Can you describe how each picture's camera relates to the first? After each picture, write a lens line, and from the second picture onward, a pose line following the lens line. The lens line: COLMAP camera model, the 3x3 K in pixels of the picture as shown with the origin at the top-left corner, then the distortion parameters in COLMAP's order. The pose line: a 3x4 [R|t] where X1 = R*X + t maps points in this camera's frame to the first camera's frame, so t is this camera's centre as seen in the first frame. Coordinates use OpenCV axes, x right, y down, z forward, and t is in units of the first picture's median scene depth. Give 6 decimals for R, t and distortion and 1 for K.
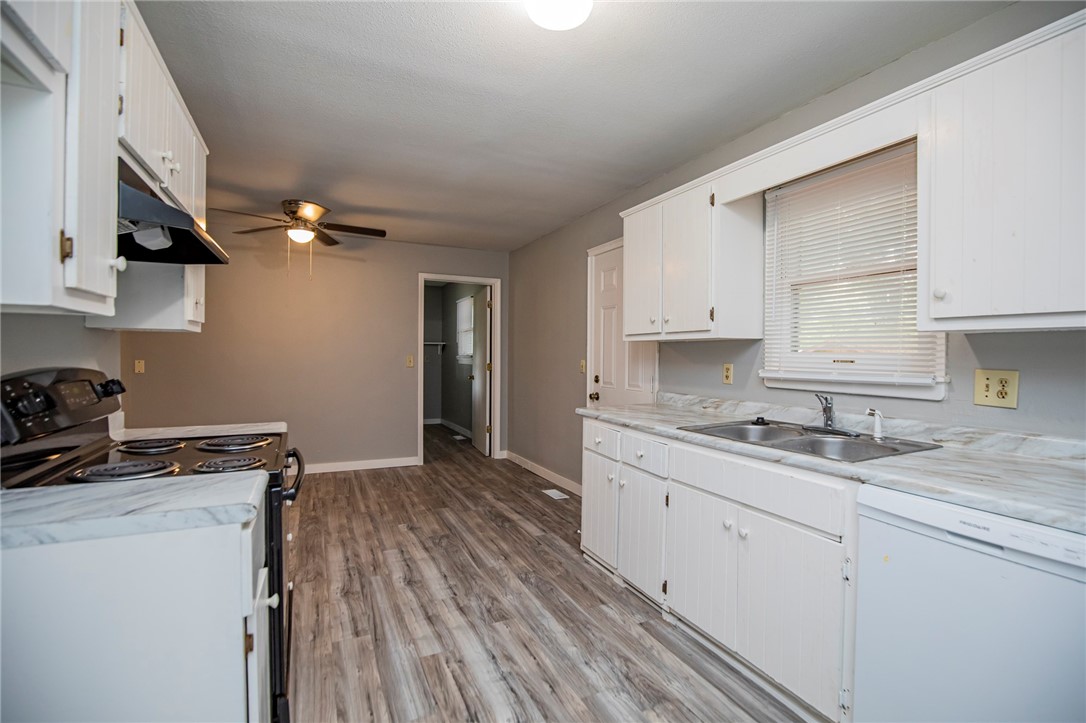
lens RADIAL K [[504.8, 0, 548.9], [0, 504.8, 359.3], [0, 0, 1]] dist [-0.027458, 0.002924]
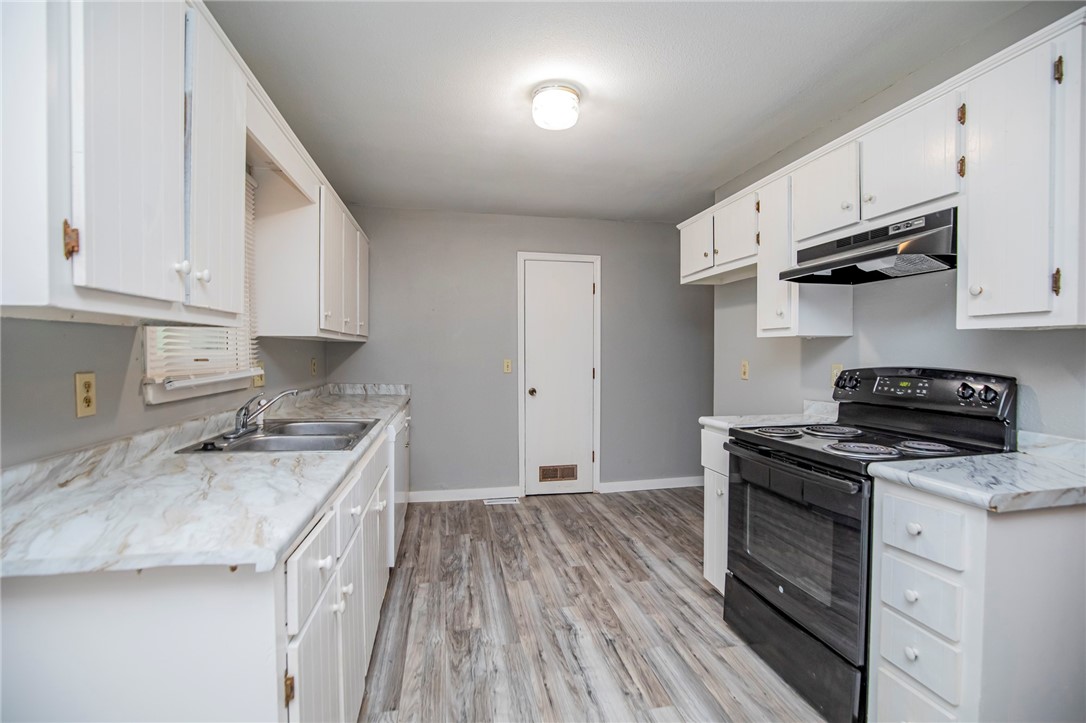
lens RADIAL K [[504.8, 0, 547.8], [0, 504.8, 360.3], [0, 0, 1]] dist [-0.027458, 0.002924]
pose [[-0.970332, -0.011261, 0.241515, -0.255408], [-0.004679, 0.999602, 0.027808, -0.027178], [-0.241732, 0.025853, -0.969999, 1.933303]]
